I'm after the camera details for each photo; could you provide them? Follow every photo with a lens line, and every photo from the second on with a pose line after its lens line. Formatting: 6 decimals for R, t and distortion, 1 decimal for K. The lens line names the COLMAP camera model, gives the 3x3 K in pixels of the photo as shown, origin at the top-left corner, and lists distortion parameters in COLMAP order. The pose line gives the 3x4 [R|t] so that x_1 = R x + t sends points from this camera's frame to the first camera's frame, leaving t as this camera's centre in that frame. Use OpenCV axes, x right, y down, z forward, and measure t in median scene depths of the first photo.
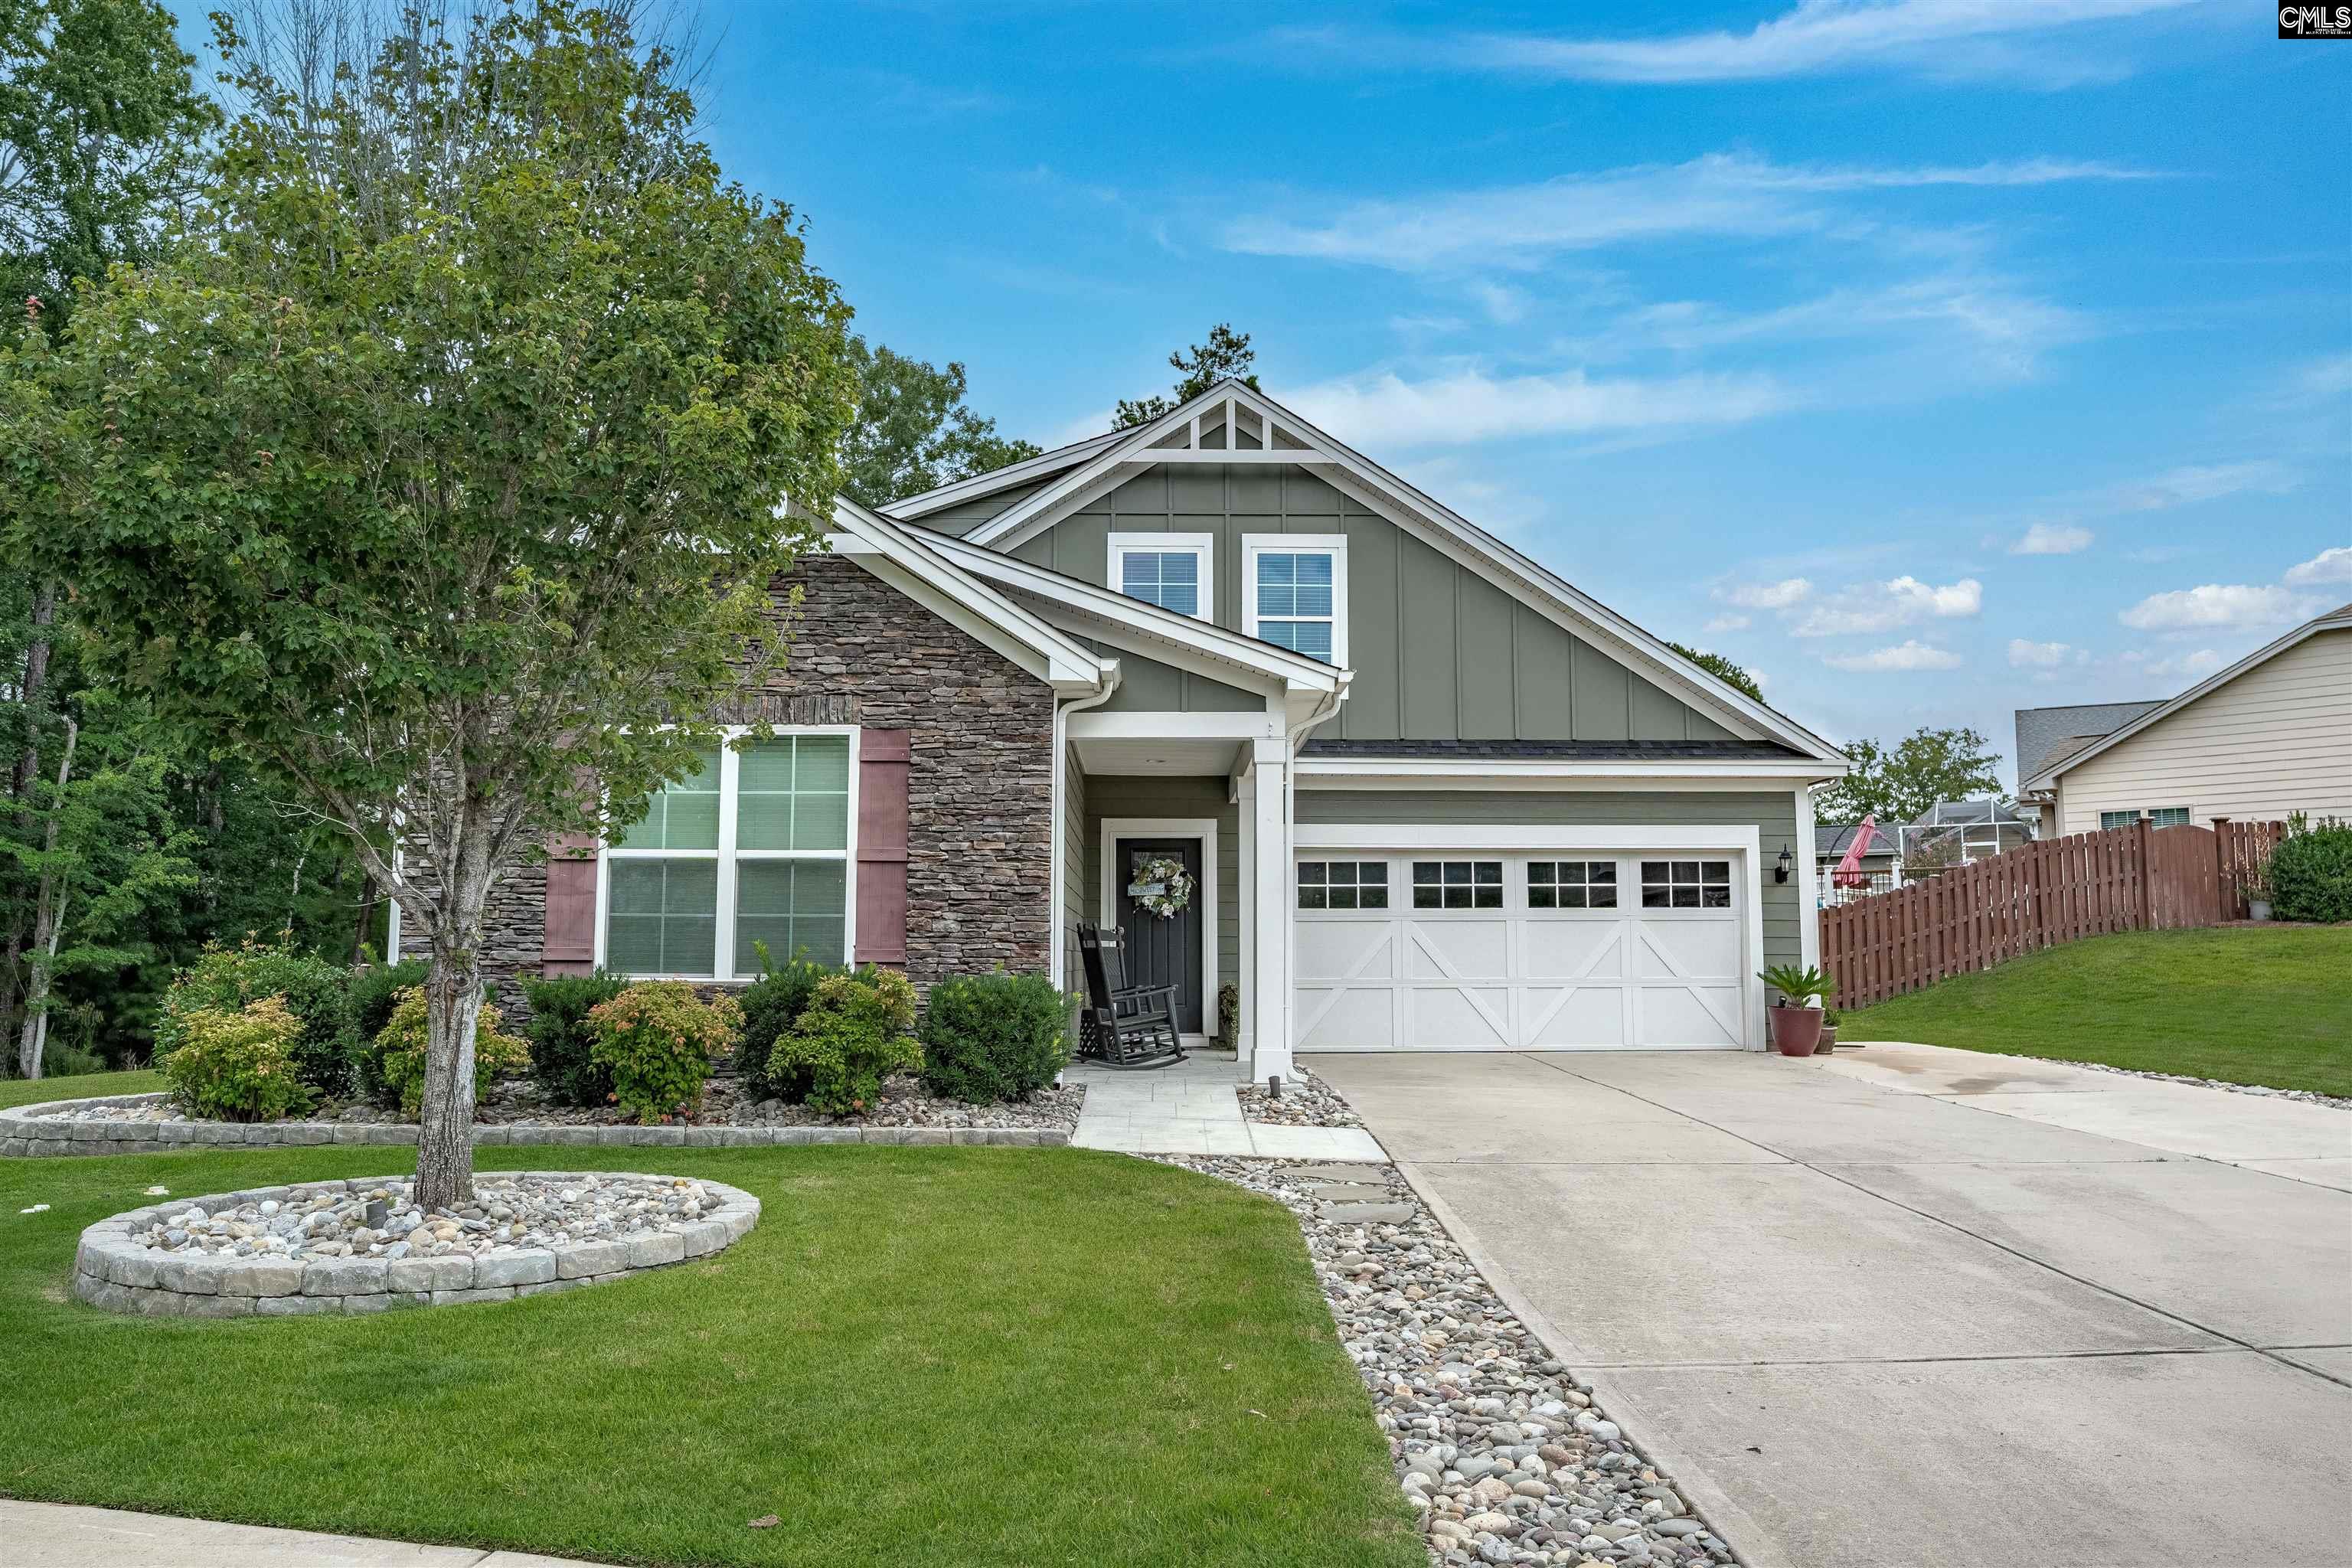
lens RADIAL K [[1561.2, 0, 1176.0], [0, 1561.2, 784.0], [0, 0, 1]] dist [-0.026688, -0.000496]
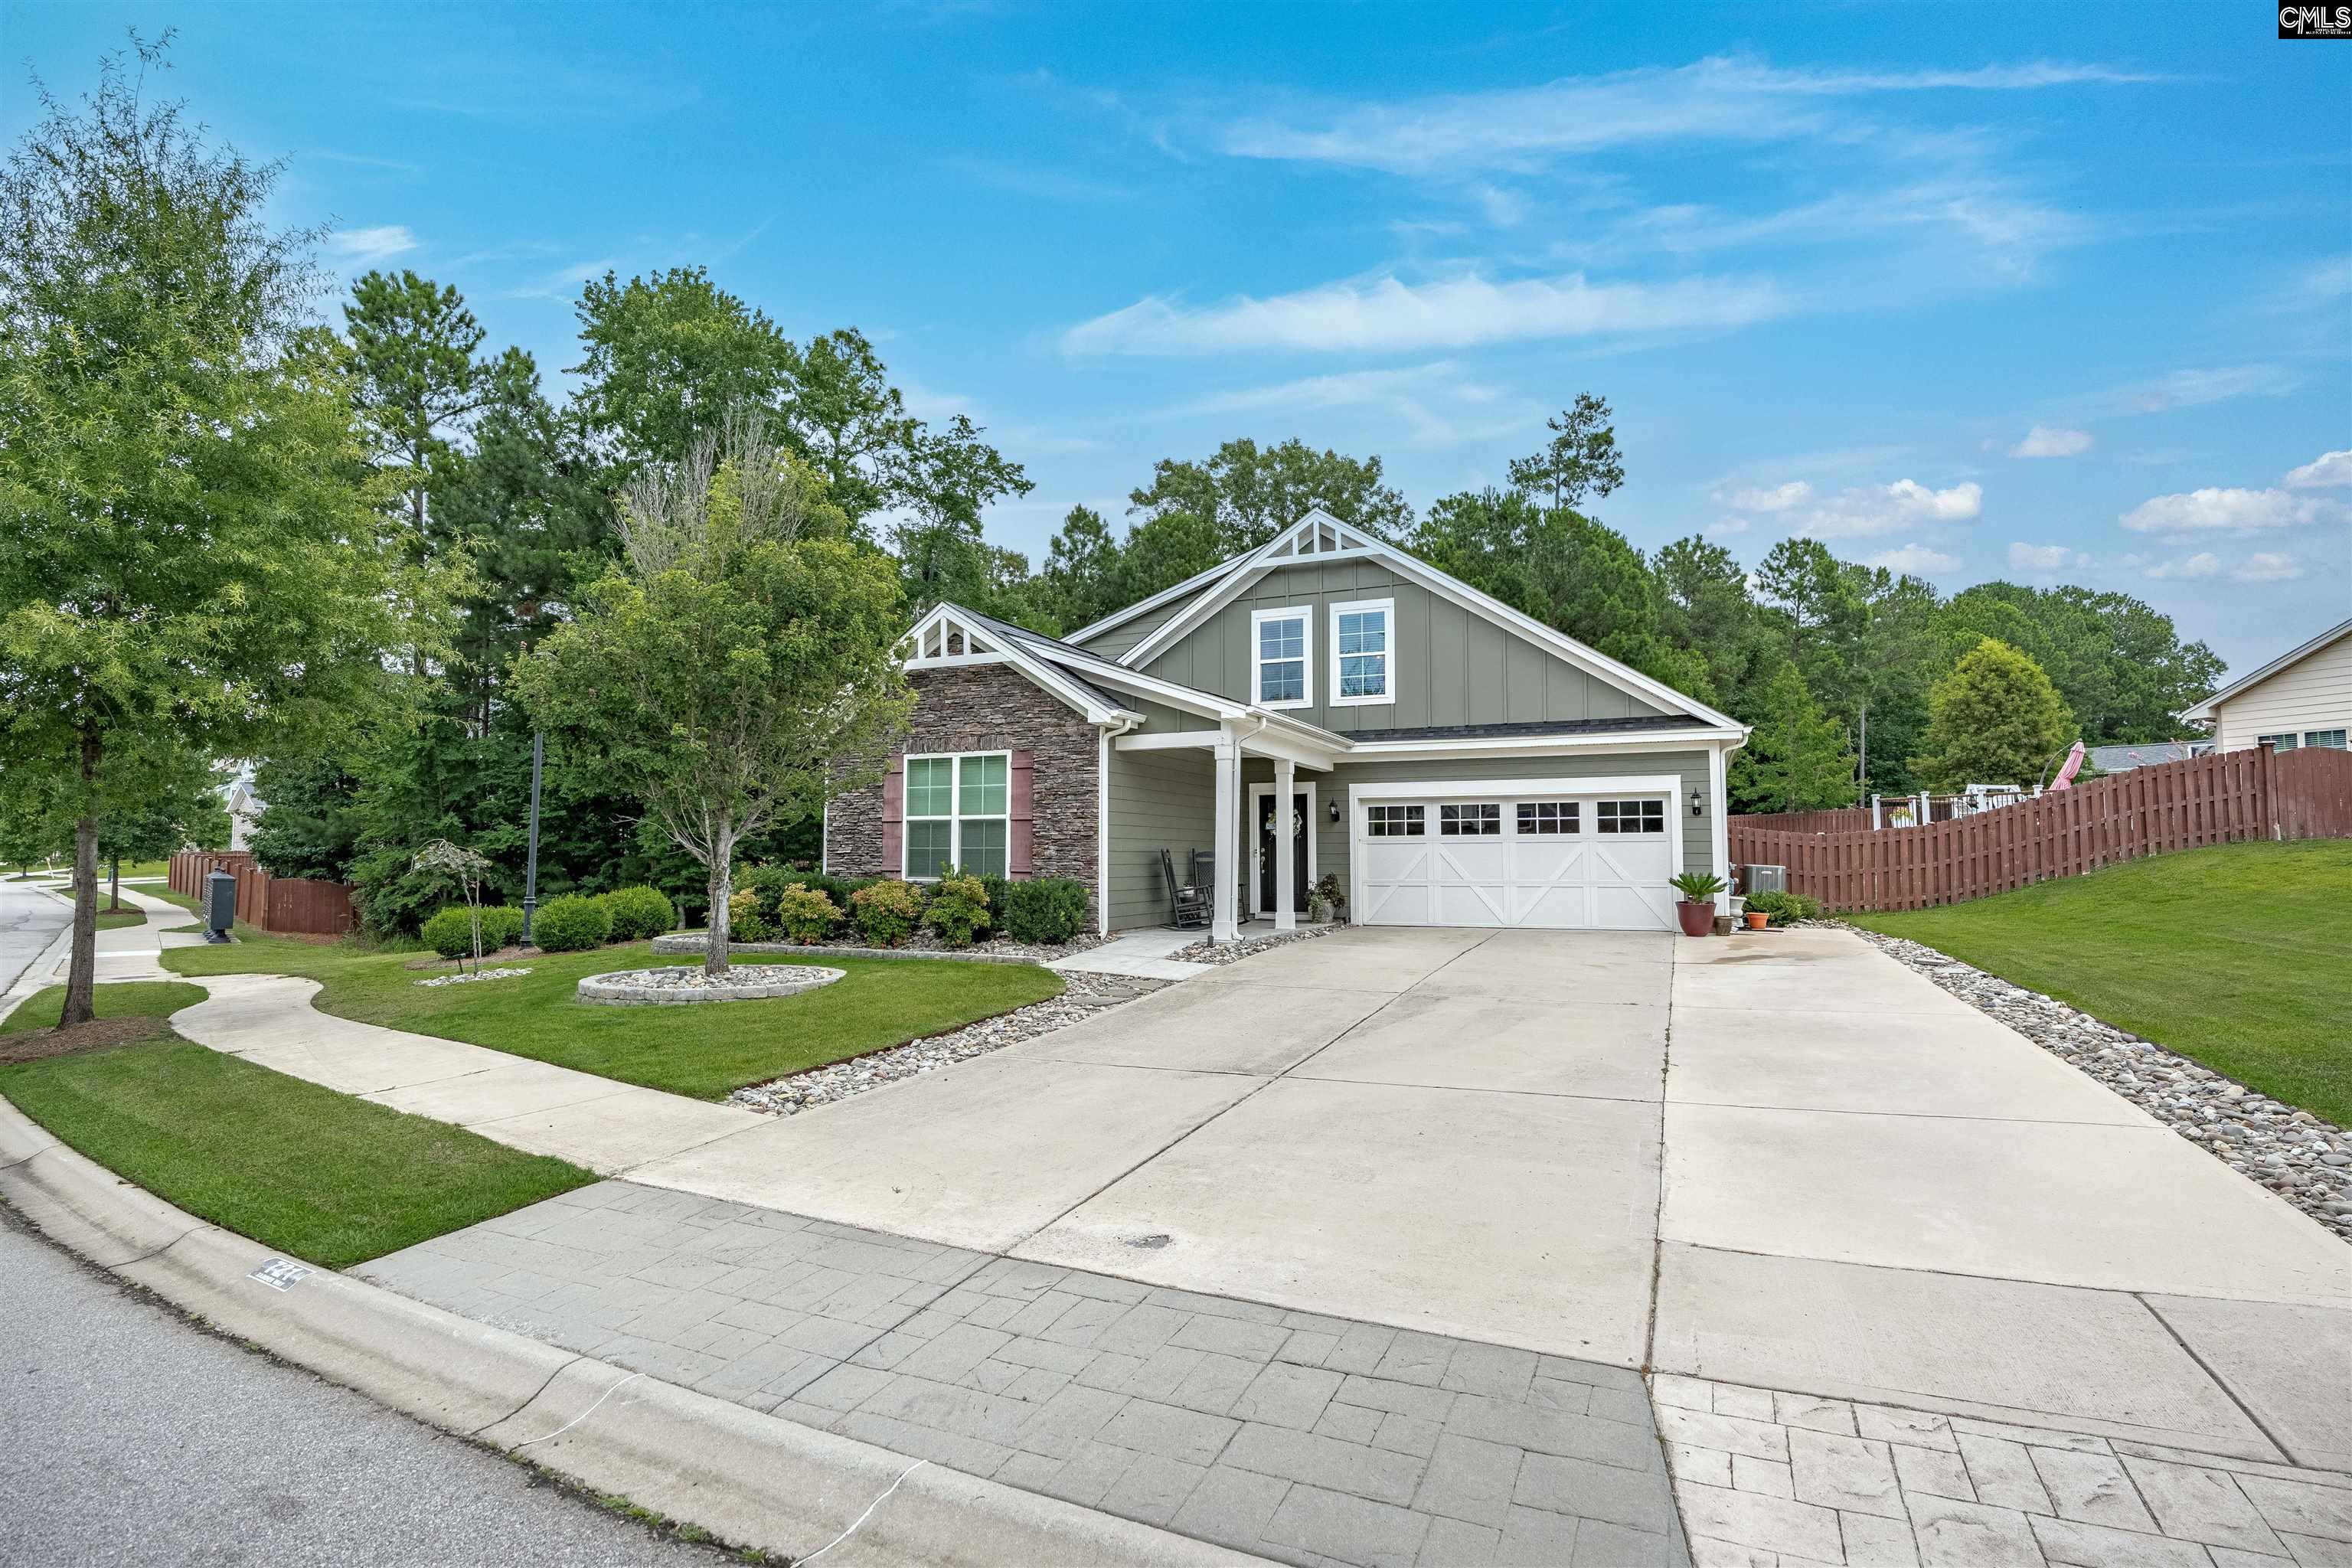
lens RADIAL K [[1120.1, 0, 1201.5], [0, 1120.1, 785.6], [0, 0, 1]] dist [-0.010997, -0.000811]
pose [[0.908495, -0.028109, -0.416950, 0.402601], [0.048021, 0.998148, 0.037344, -0.022955], [0.415128, -0.053949, 0.908162, -0.114253]]
